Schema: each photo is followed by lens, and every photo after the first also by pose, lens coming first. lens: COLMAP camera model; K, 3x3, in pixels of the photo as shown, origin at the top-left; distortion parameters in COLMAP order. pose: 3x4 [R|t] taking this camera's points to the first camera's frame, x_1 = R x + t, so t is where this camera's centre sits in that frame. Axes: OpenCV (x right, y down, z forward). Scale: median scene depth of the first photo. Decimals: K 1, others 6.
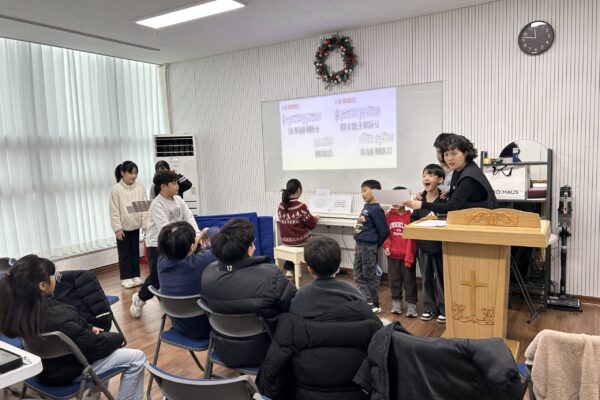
lens RADIAL K [[446.5, 0, 300.5], [0, 446.5, 199.2], [0, 0, 1]] dist [0.030428, -0.035256]
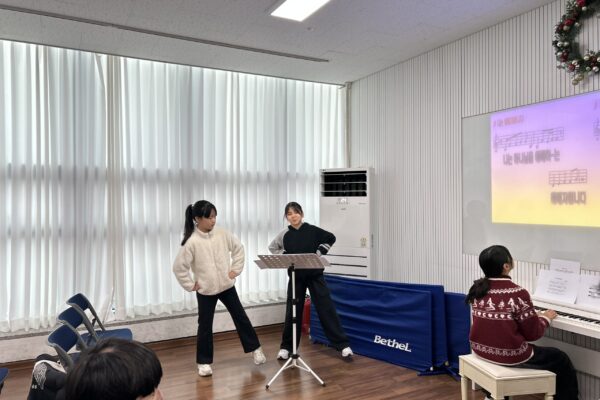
lens RADIAL K [[446.5, 0, 298.7], [0, 446.5, 197.6], [0, 0, 1]] dist [0.030428, -0.035256]
pose [[0.867845, 0.027764, -0.496059, 0.037592], [-0.075306, 0.994252, -0.076099, -0.033271], [0.491095, 0.103399, 0.864948, 0.337723]]
